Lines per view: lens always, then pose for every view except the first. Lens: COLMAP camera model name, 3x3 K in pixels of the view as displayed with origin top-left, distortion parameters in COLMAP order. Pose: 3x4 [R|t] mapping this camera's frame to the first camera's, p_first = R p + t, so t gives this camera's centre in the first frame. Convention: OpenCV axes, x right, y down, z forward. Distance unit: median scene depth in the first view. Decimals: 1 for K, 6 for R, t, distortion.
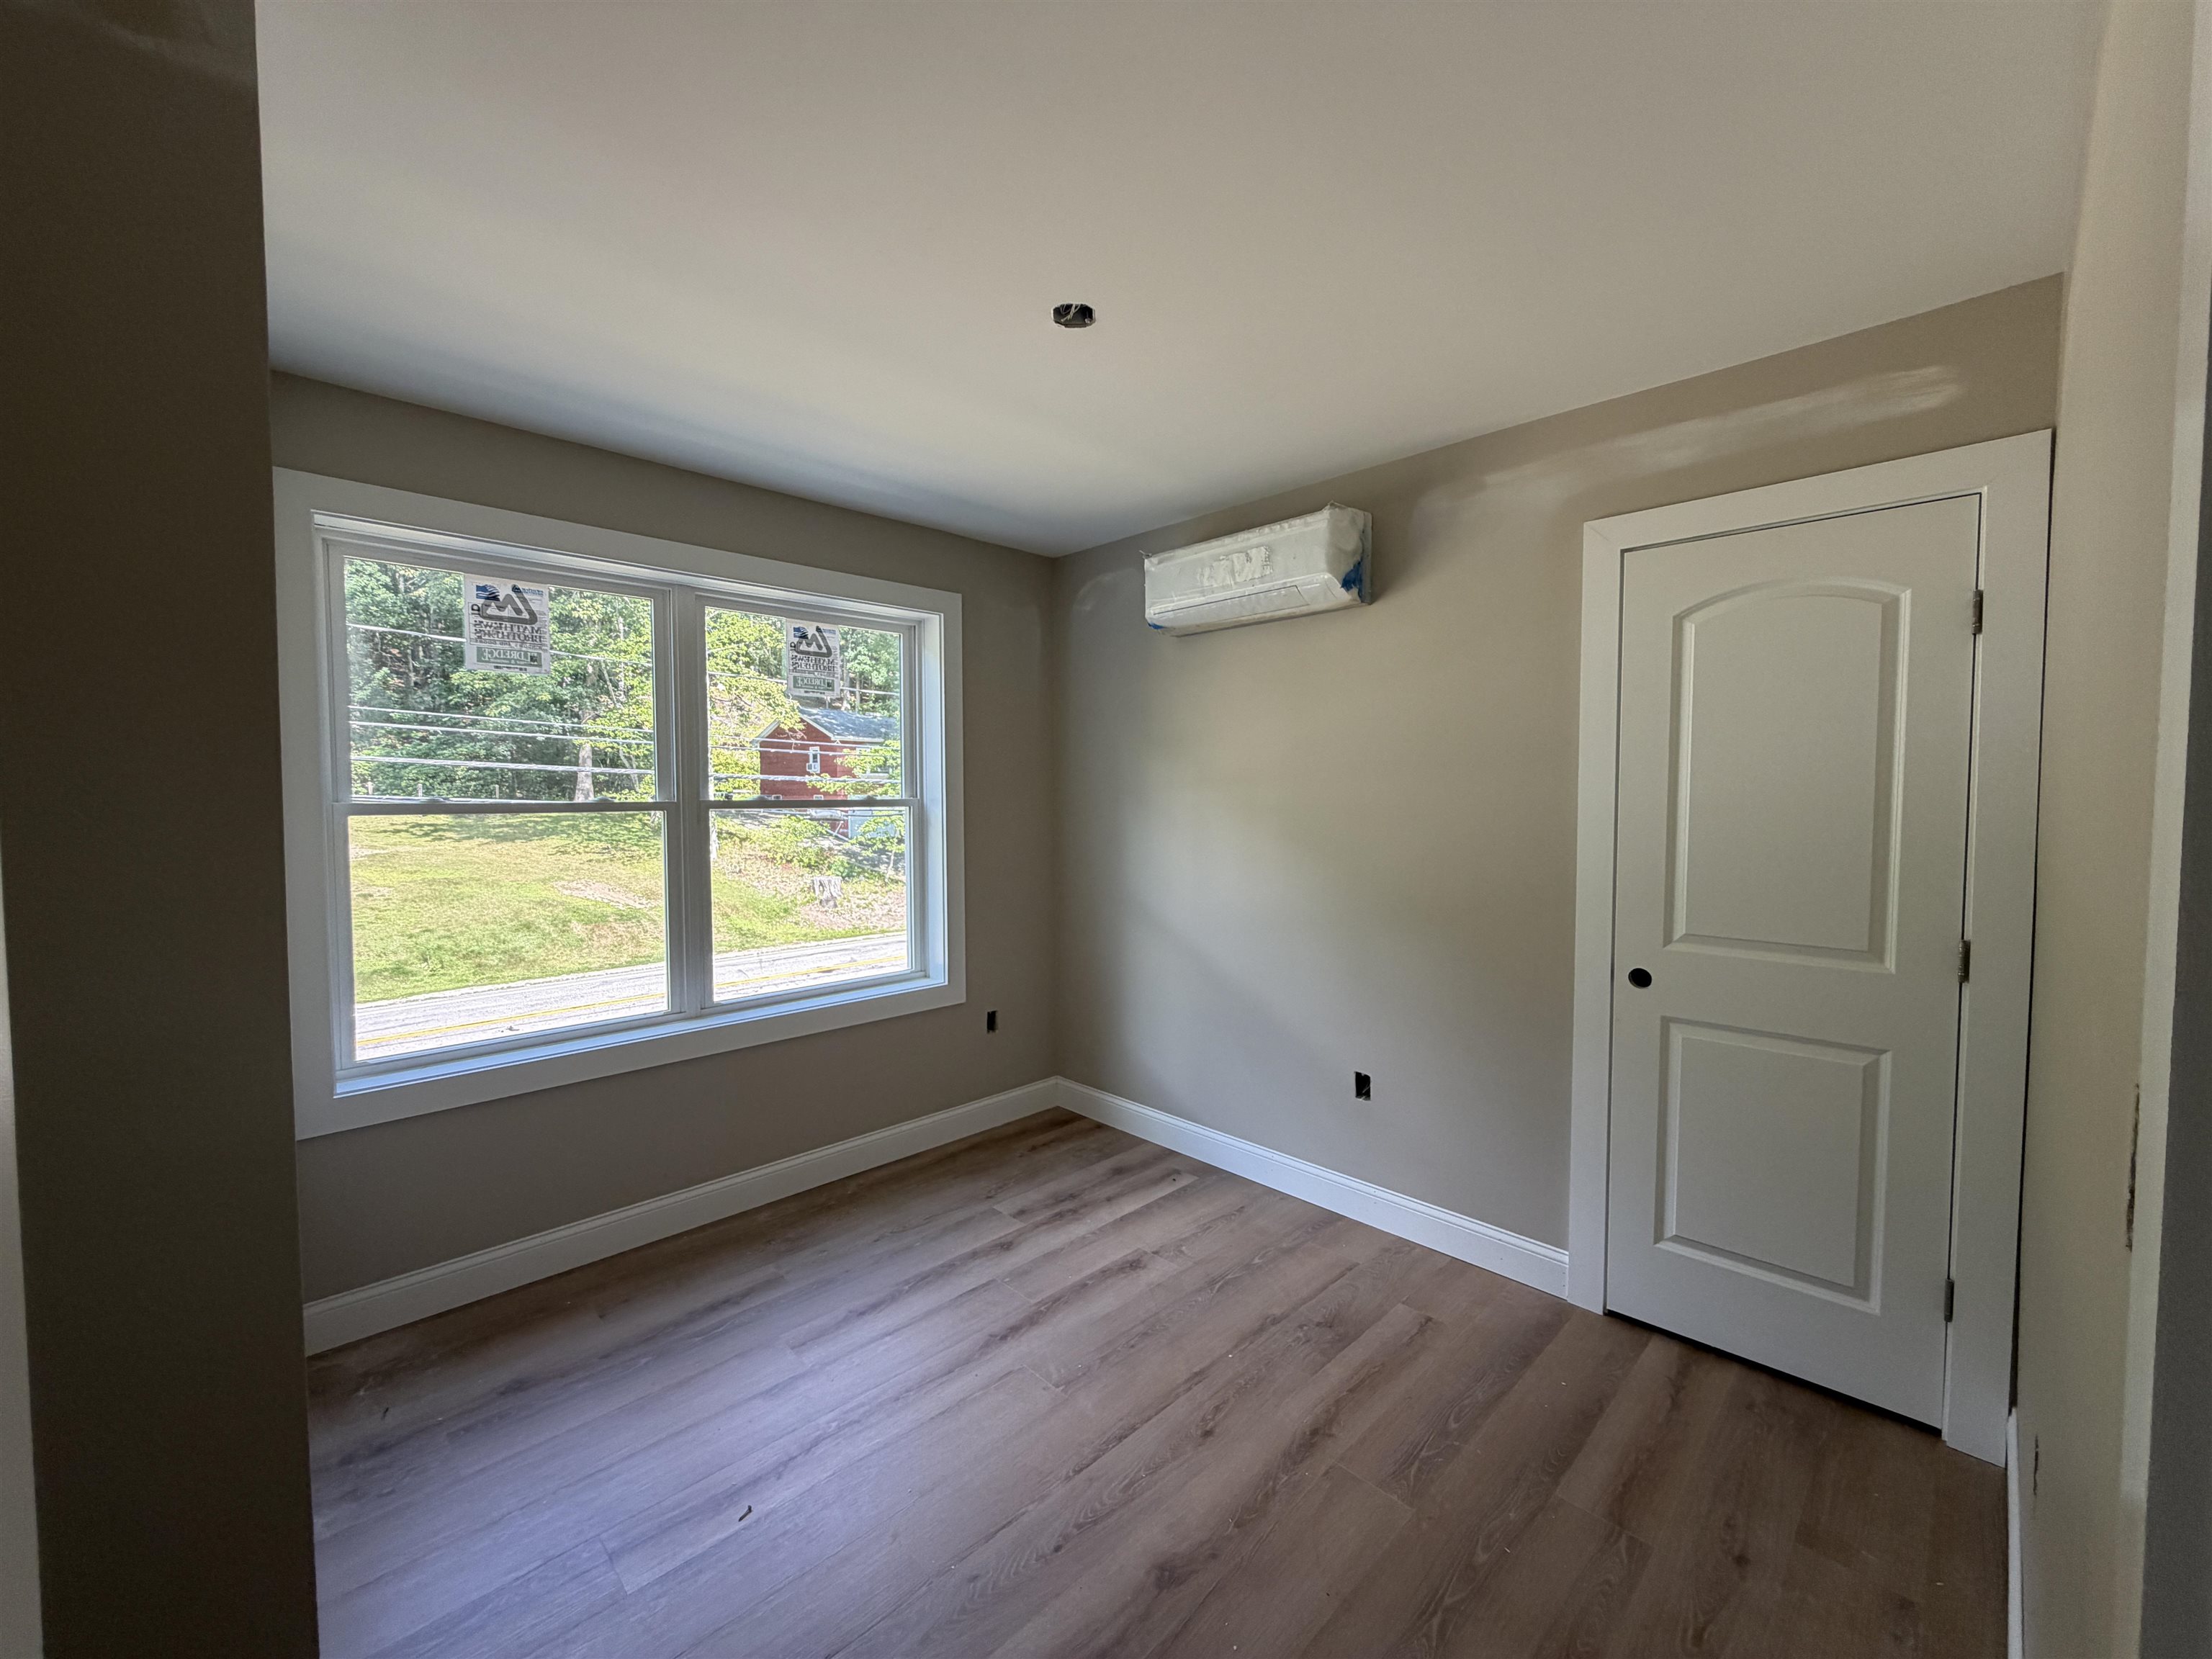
lens RADIAL K [[880.5, 0, 1099.7], [0, 880.5, 822.0], [0, 0, 1]] dist [0.007859, 0.000064]
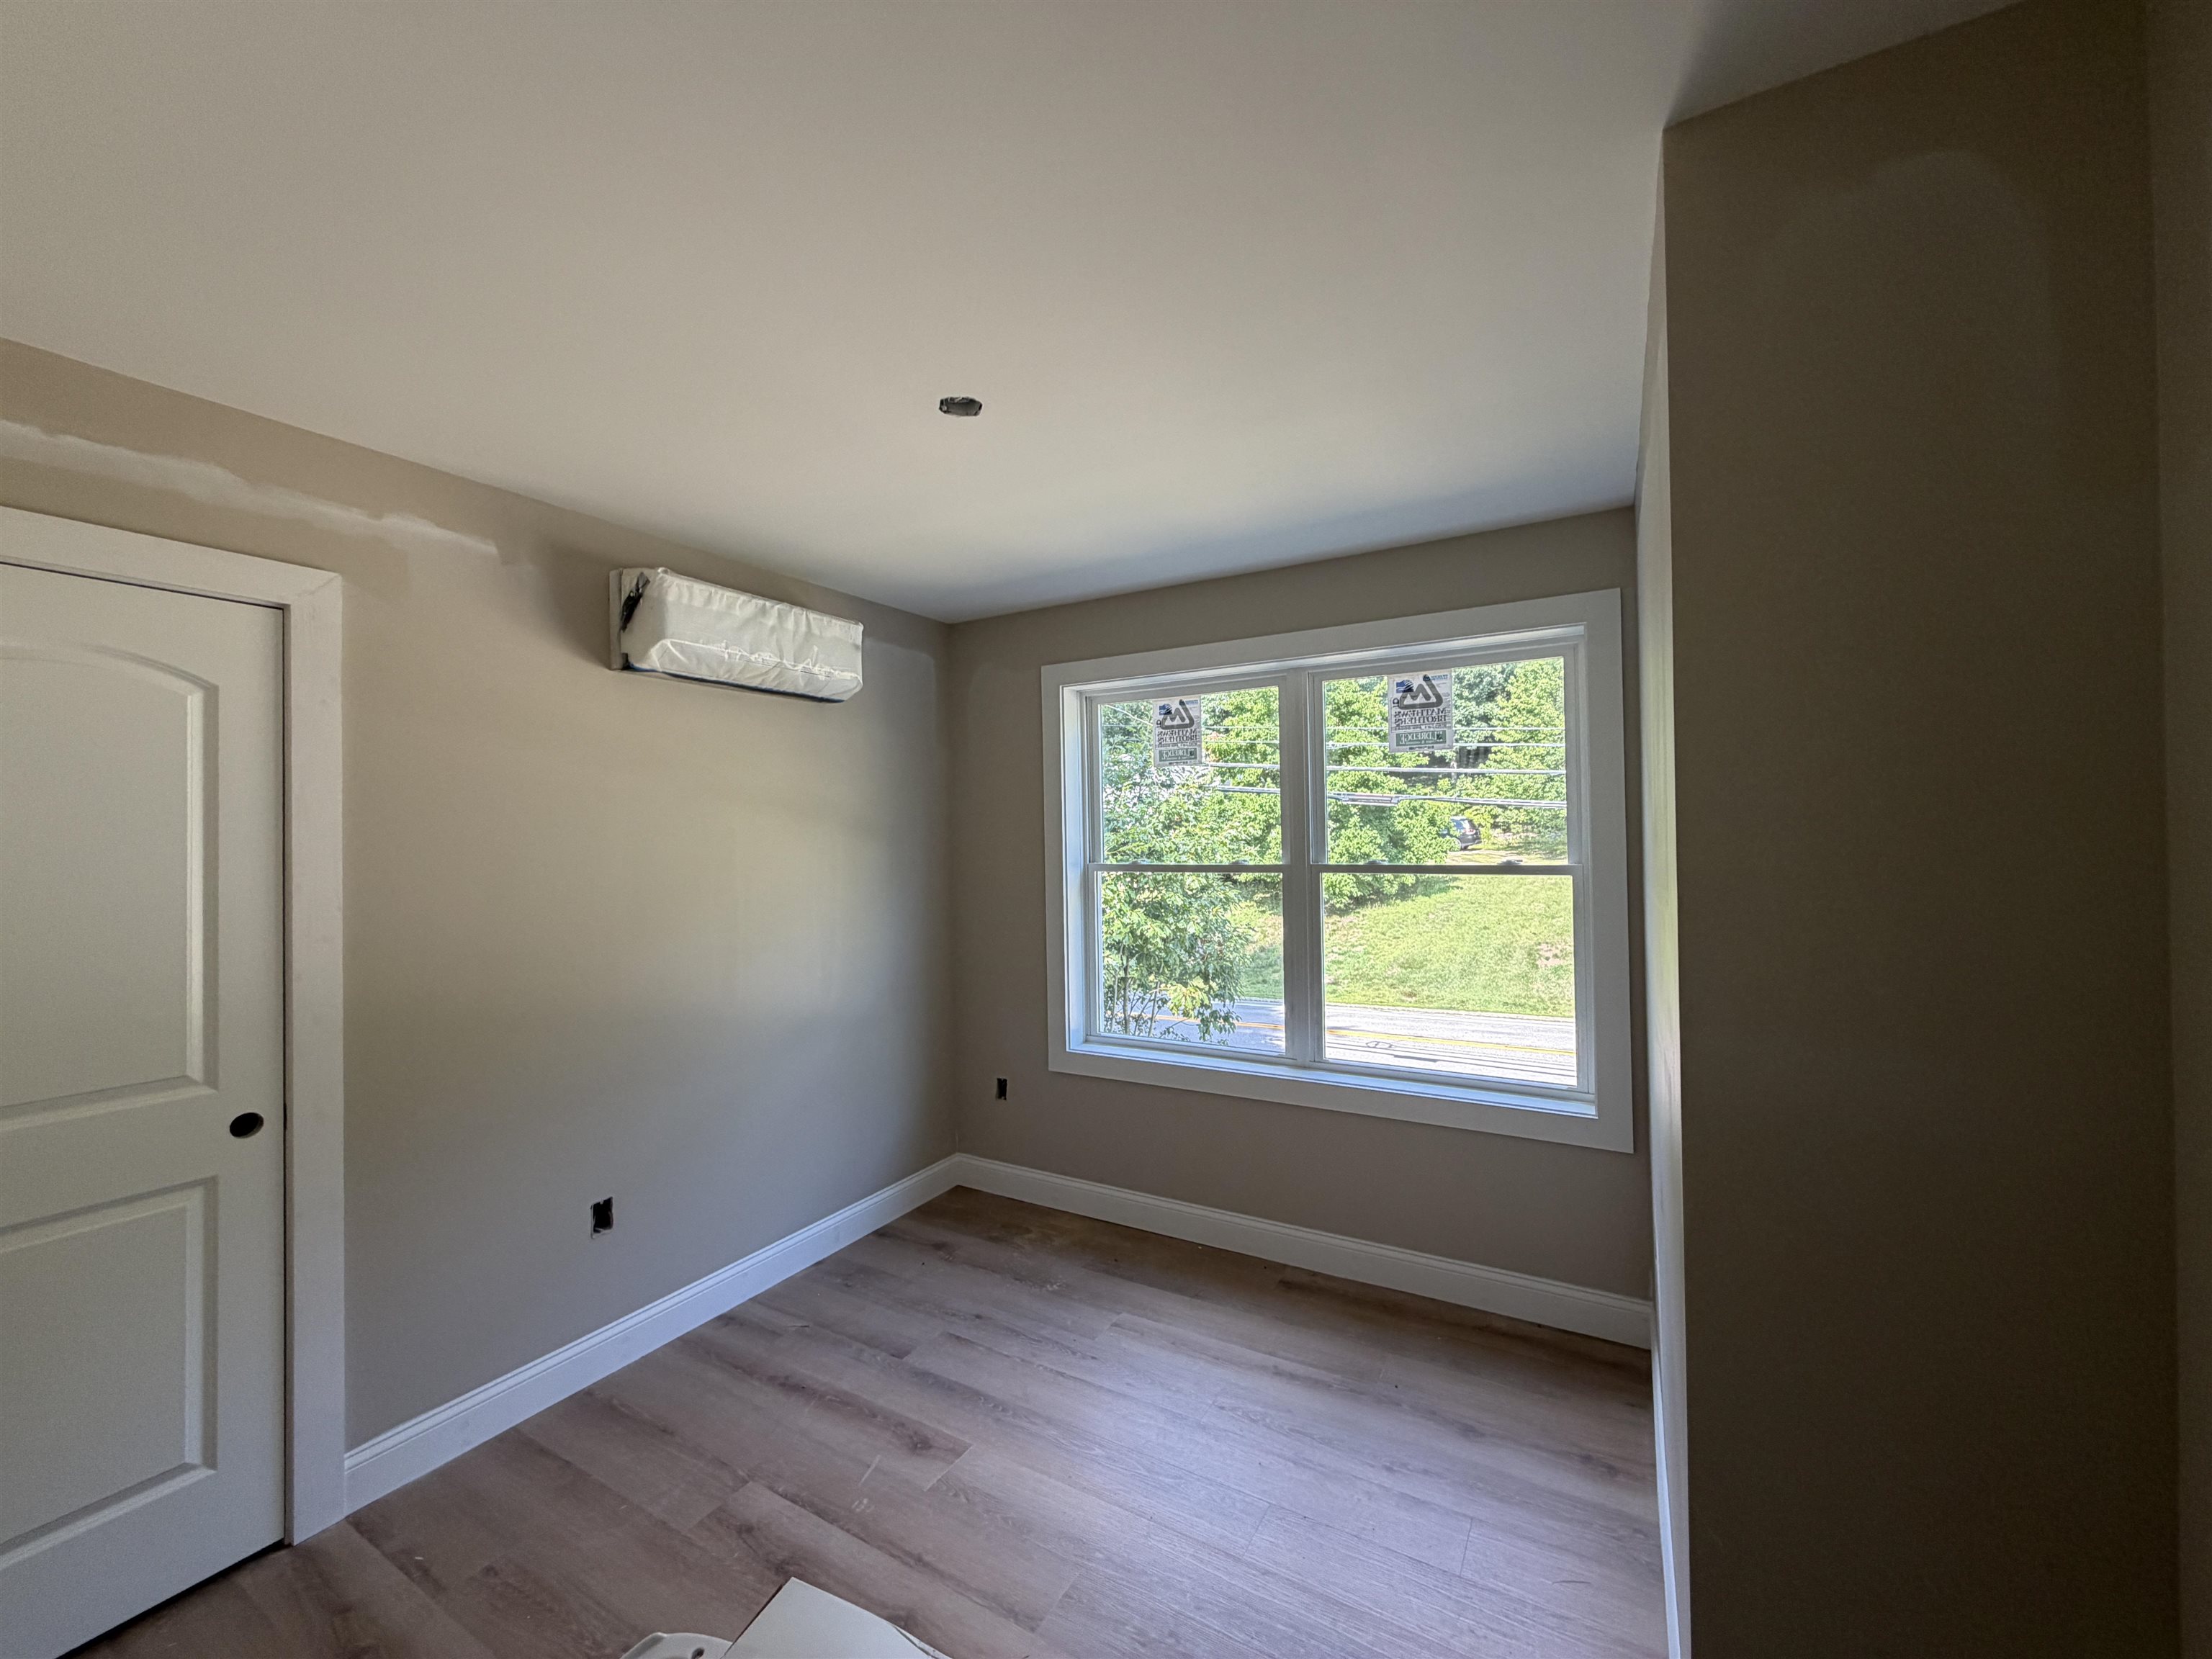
lens RADIAL K [[880.5, 0, 1126.2], [0, 880.5, 859.2], [0, 0, 1]] dist [0.007859, 0.000064]
pose [[0.275720, 0.004331, -0.961228, 0.447695], [-0.031155, 0.999505, -0.004433, -0.017168], [0.960733, 0.031170, 0.275718, 0.436770]]
